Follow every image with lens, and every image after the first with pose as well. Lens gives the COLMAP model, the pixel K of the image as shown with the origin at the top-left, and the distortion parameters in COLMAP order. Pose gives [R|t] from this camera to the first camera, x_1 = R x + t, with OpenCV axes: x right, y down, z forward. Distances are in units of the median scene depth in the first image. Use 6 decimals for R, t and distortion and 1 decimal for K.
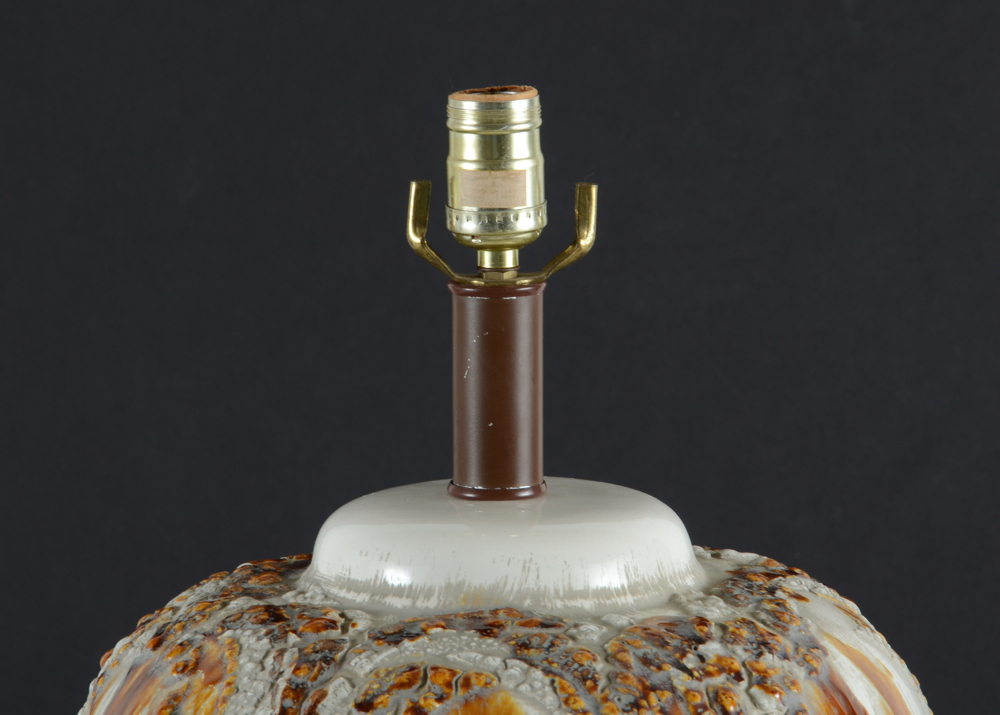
lens RADIAL K [[5342.2, 0, 493.8], [0, 5342.2, 356.0], [0, 0, 1]] dist [1.194889, 0.000000]
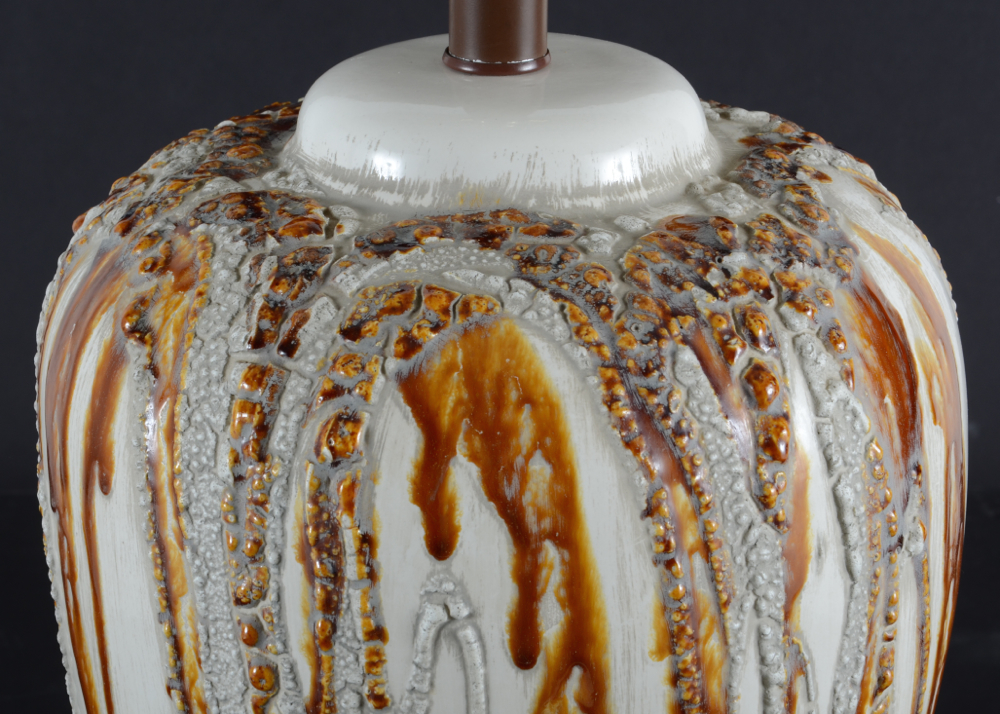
lens RADIAL K [[3277.2, 0, 502.7], [0, 3277.2, 354.6], [0, 0, 1]] dist [0.546840, 0.000000]
pose [[0.999834, 0.006757, 0.016920, -0.007705], [-0.009877, 0.981399, 0.191725, -0.034135], [-0.015310, -0.191860, 0.981303, 0.443207]]
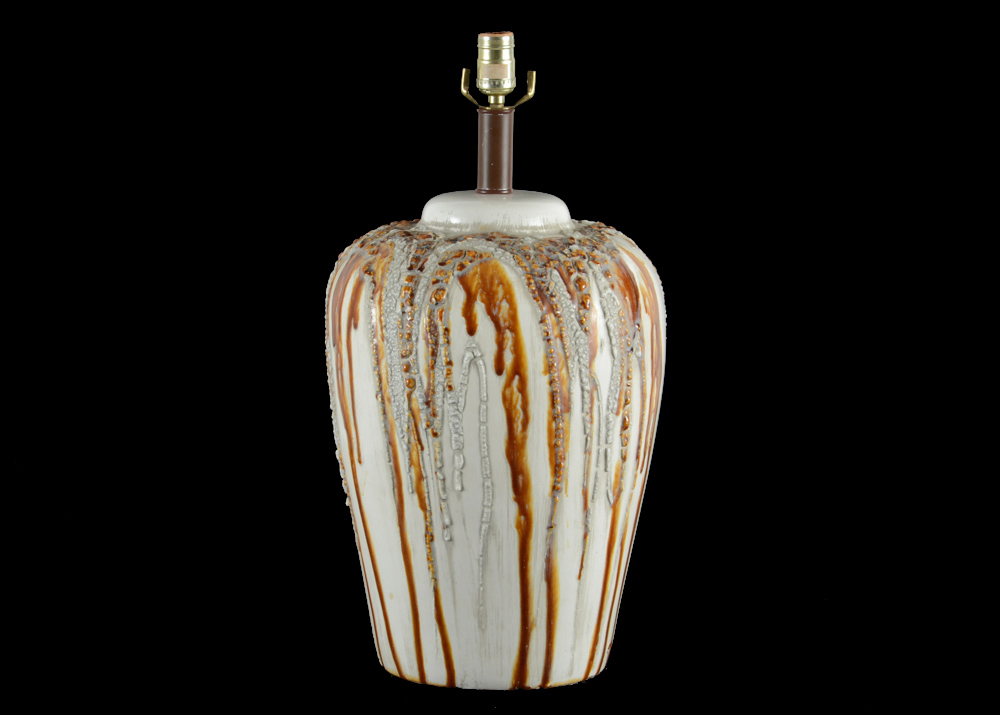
lens RADIAL K [[3267.8, 0, 495.2], [0, 3267.8, 356.2], [0, 0, 1]] dist [0.573598, 0.000000]
pose [[0.999801, 0.019916, -0.001445, 0.004969], [-0.019886, 0.999629, 0.018626, 0.076228], [0.001815, -0.018594, 0.999825, -0.578743]]
